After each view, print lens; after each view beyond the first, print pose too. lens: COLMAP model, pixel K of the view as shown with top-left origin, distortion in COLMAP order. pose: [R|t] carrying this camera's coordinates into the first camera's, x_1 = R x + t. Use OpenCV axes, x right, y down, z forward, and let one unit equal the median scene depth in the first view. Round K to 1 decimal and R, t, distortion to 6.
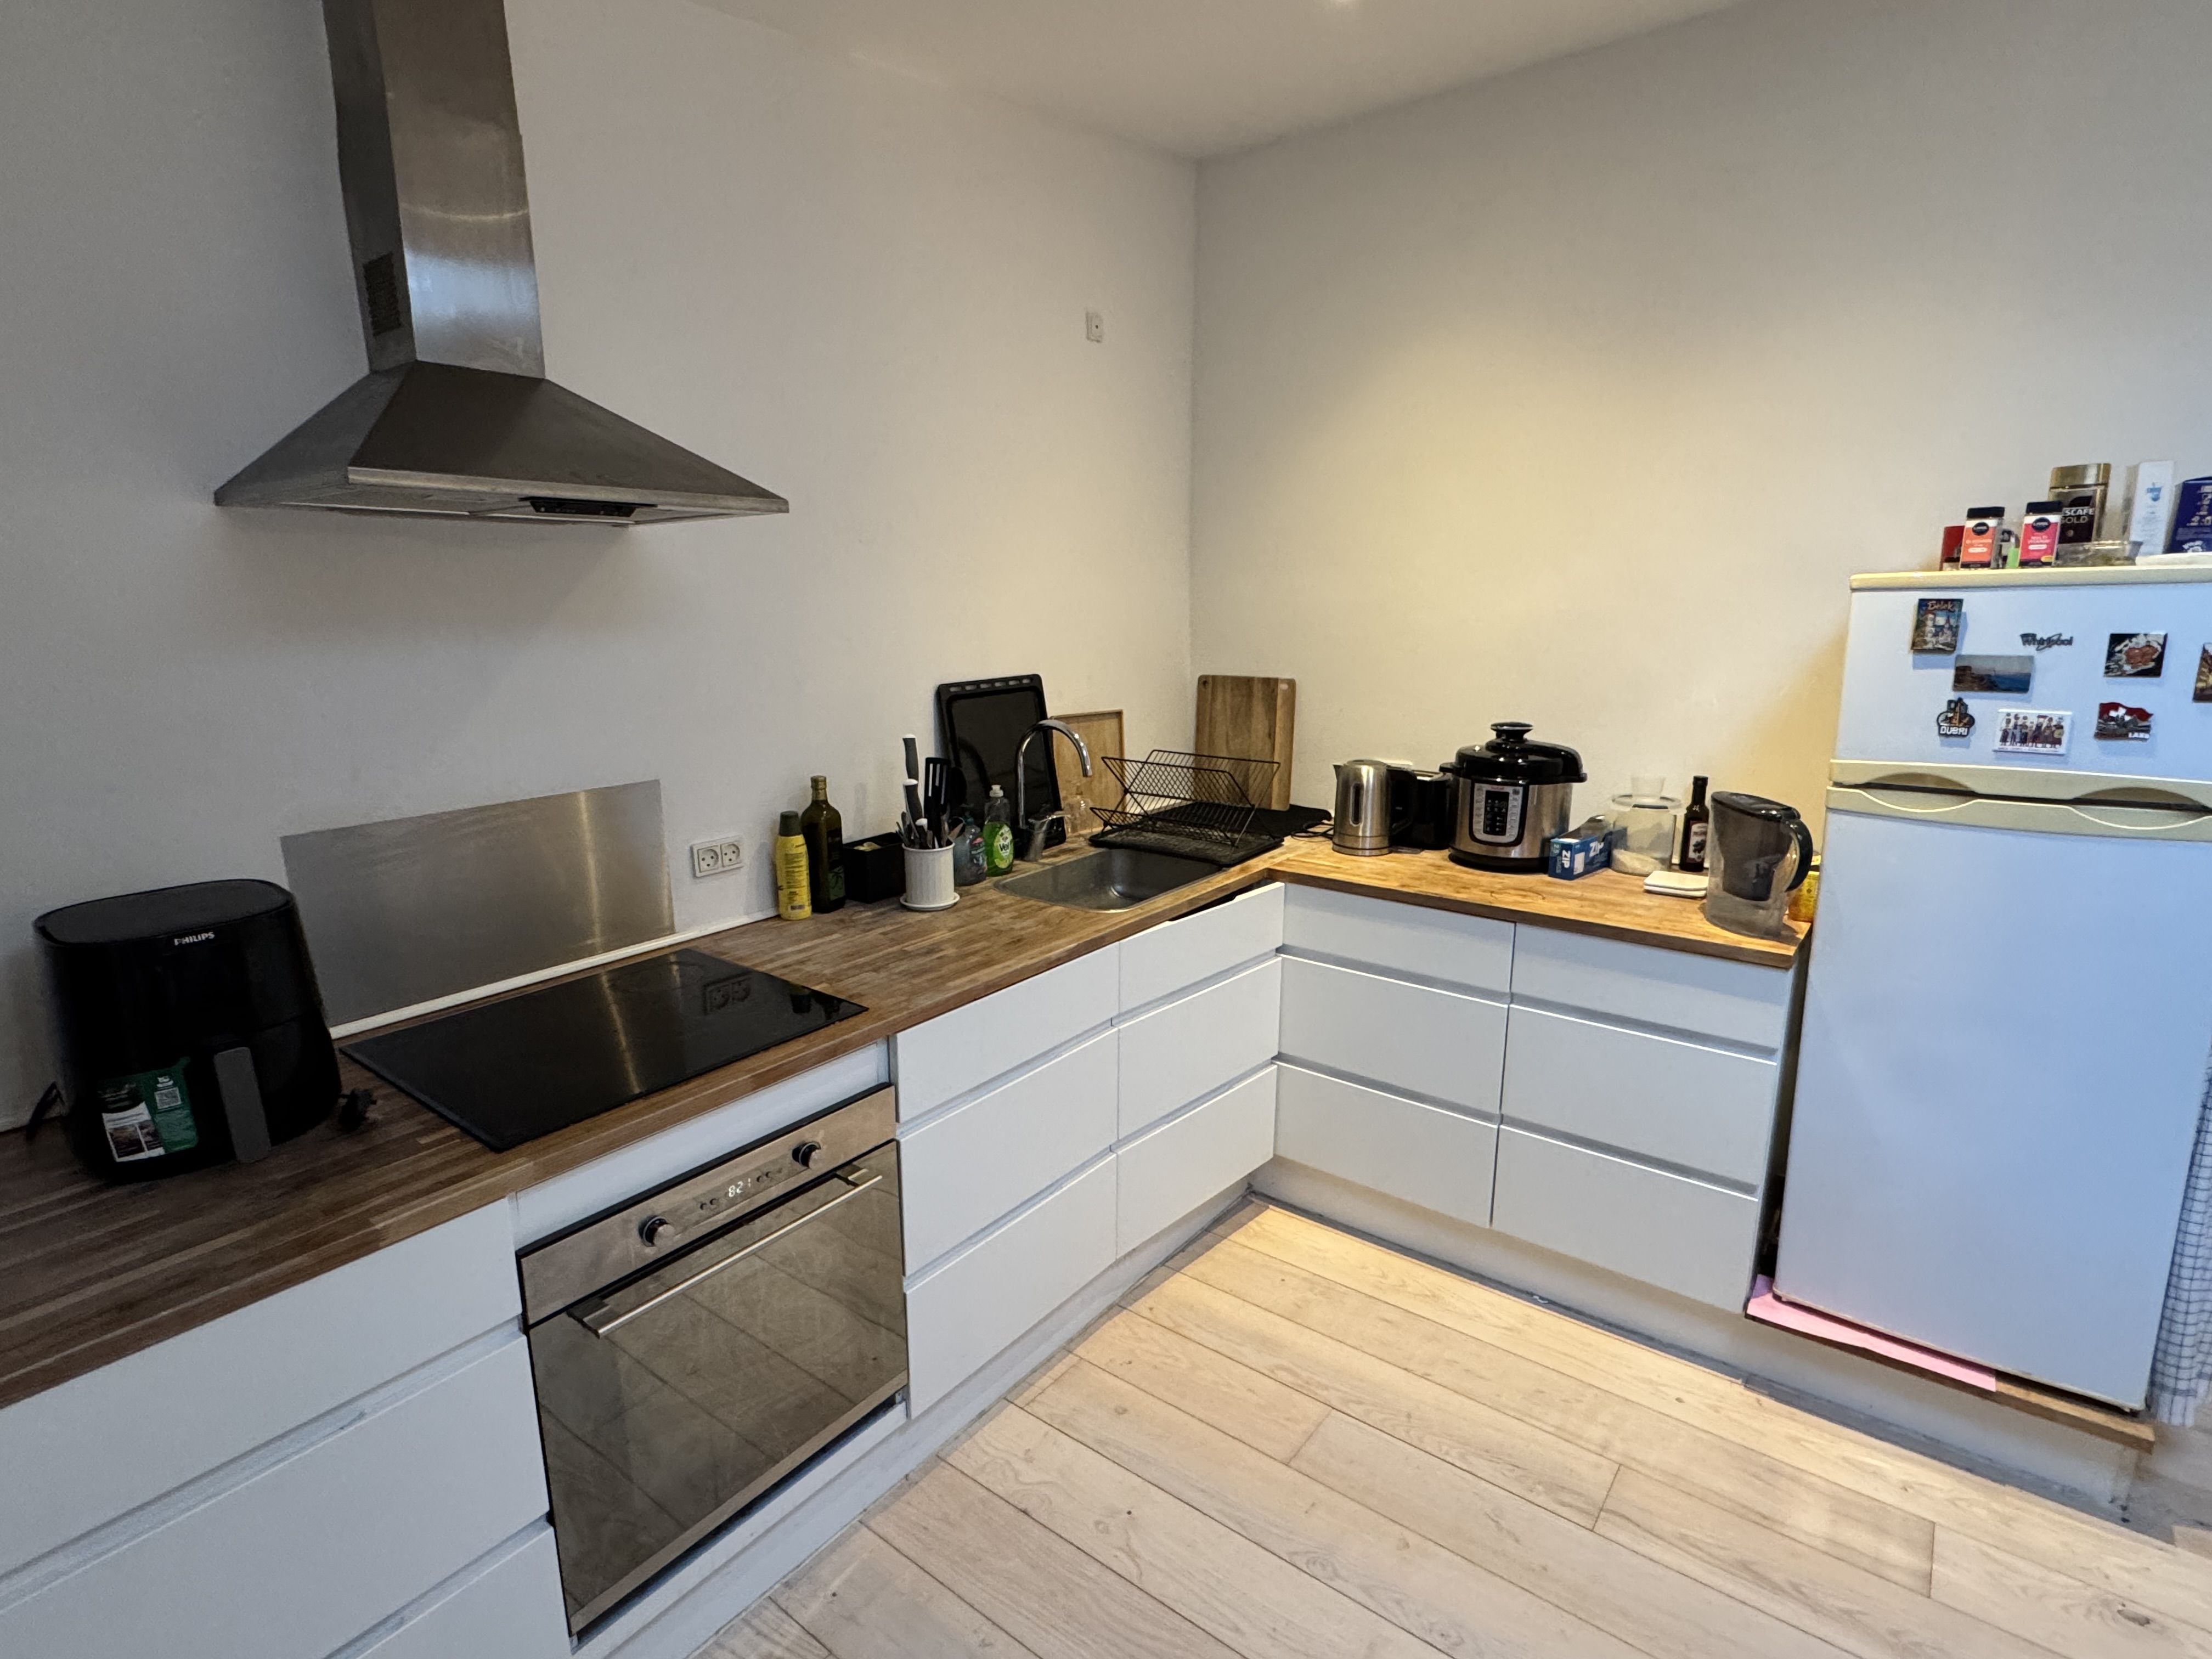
lens RADIAL K [[1109.3, 0, 1104.0], [0, 1109.3, 826.2], [0, 0, 1]] dist [-0.001355, -0.000087]
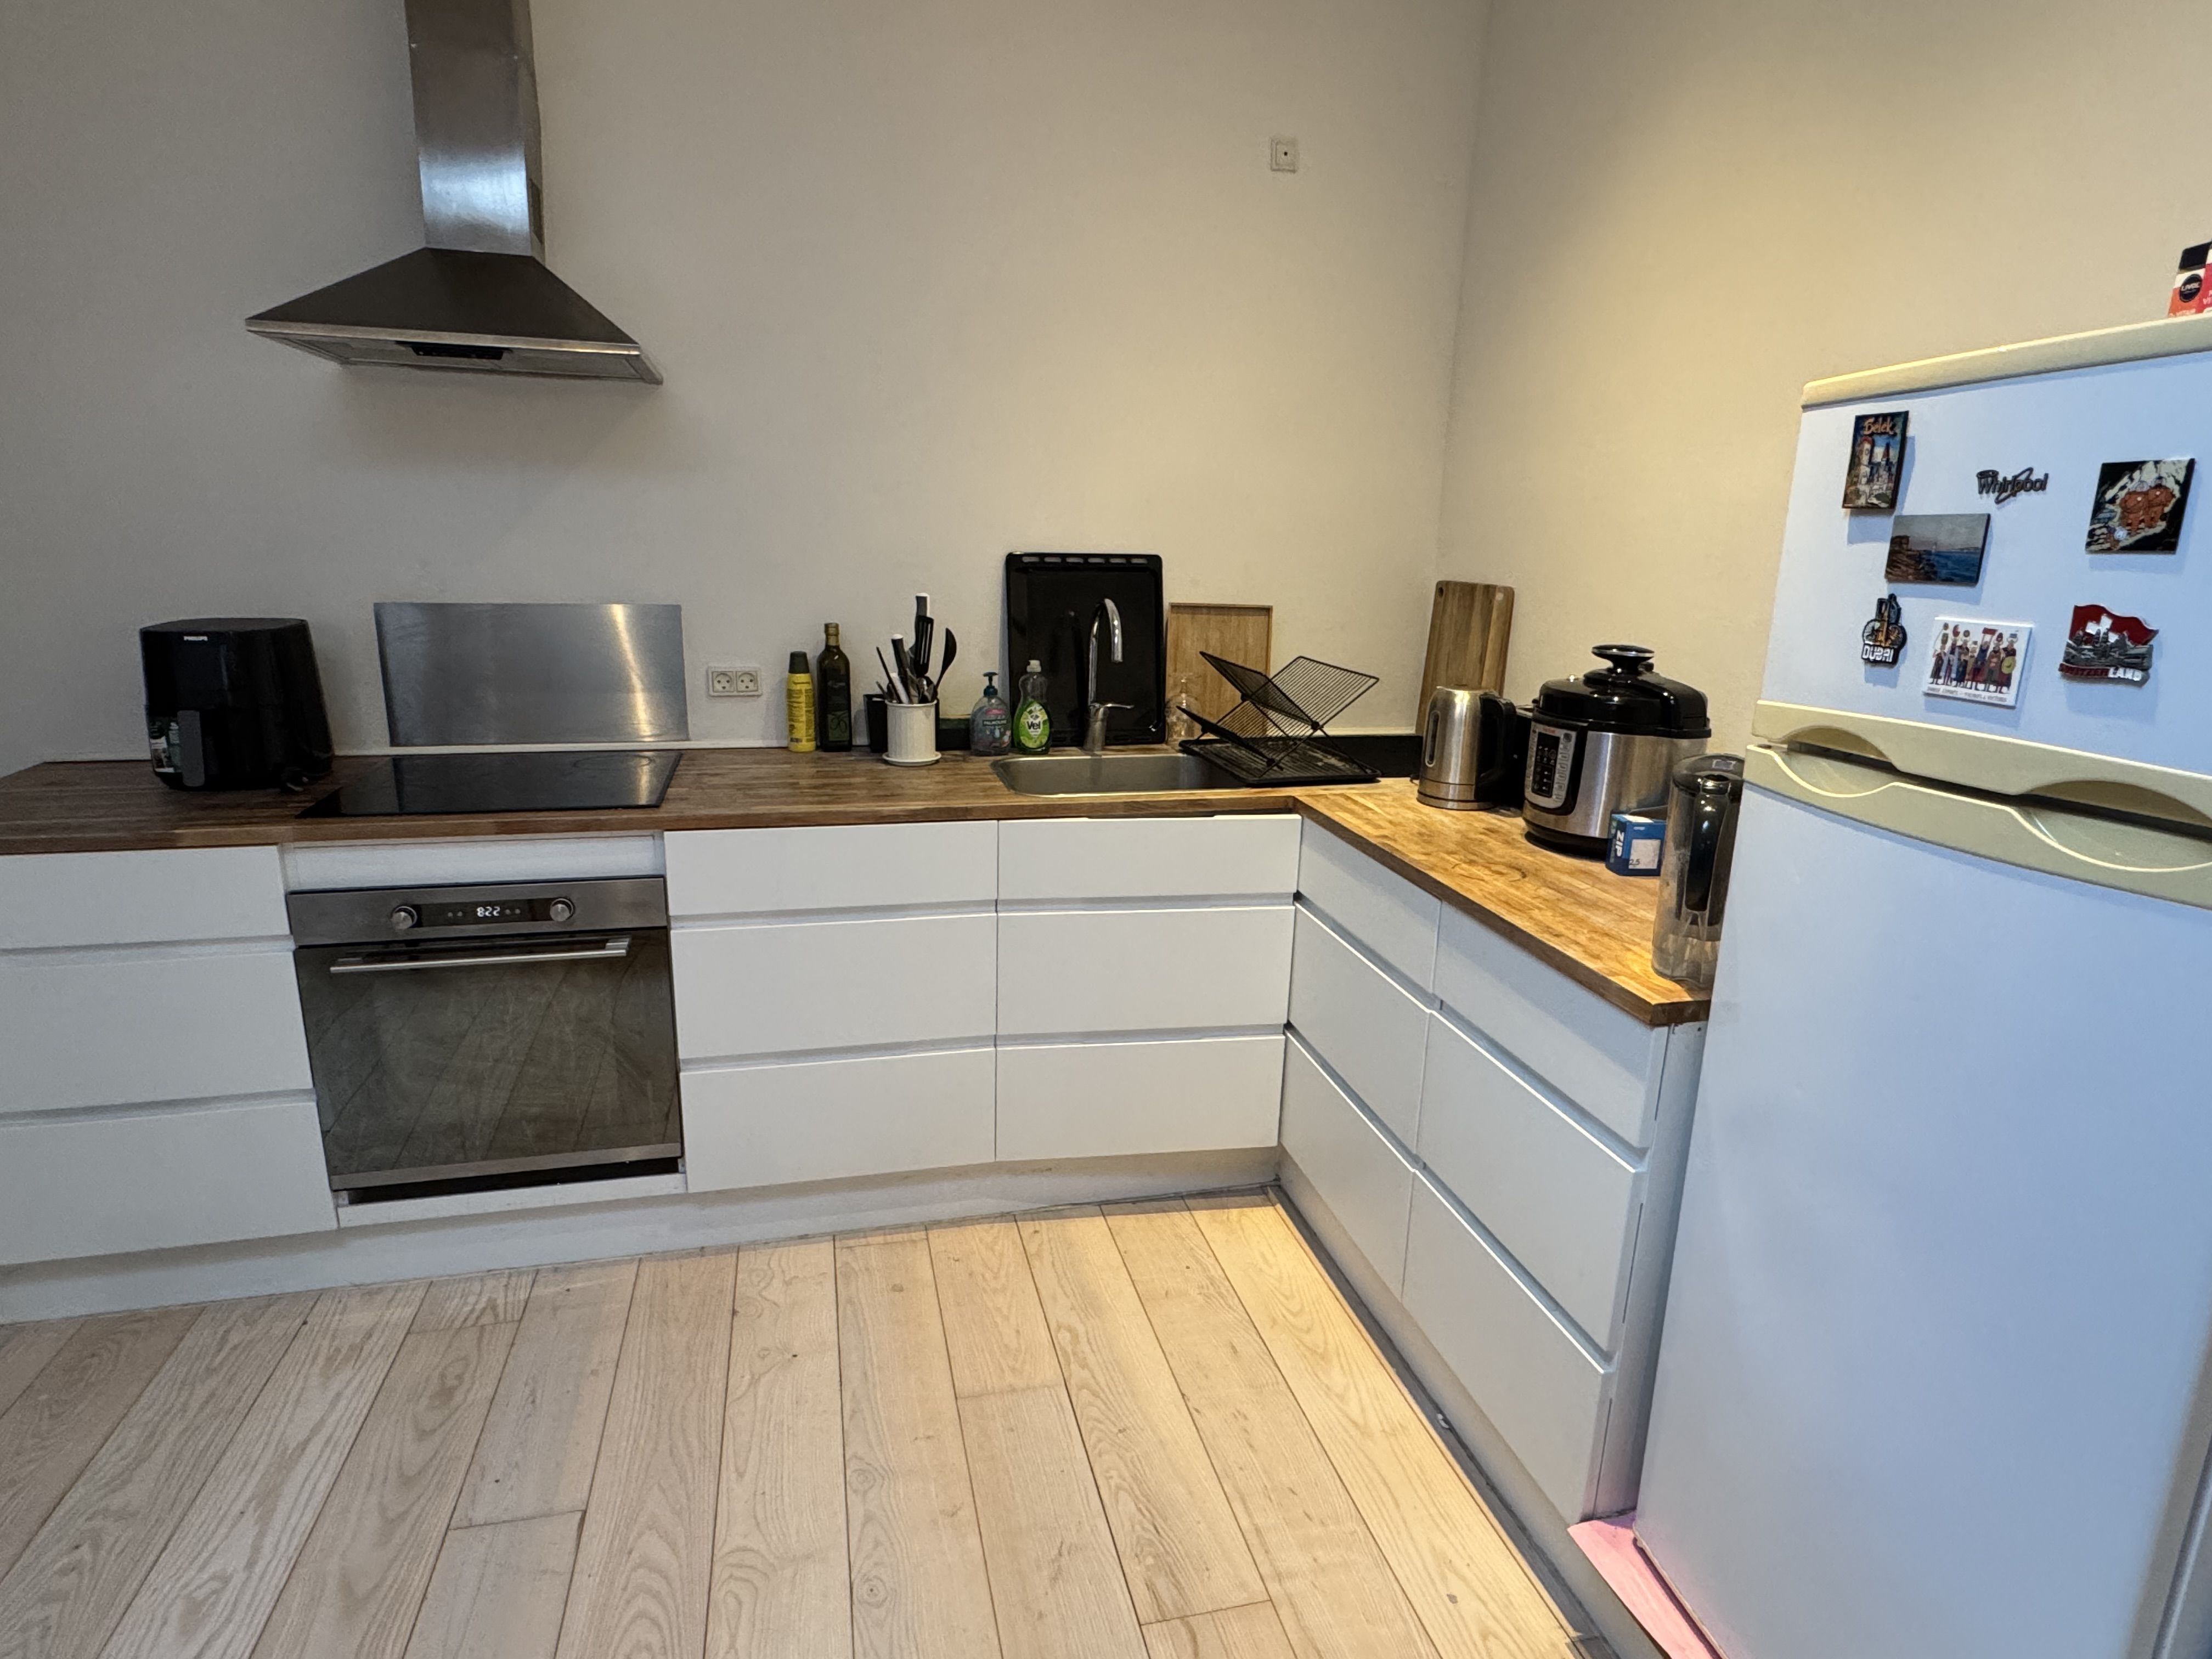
lens RADIAL K [[1214.1, 0, 1112.1], [0, 1214.1, 829.6], [0, 0, 1]] dist [-0.001647, 0.000139]
pose [[0.785873, 0.179147, -0.591871, 0.718149], [-0.160675, 0.983400, 0.084314, 0.009399], [0.597150, 0.028838, 0.801611, 0.242582]]
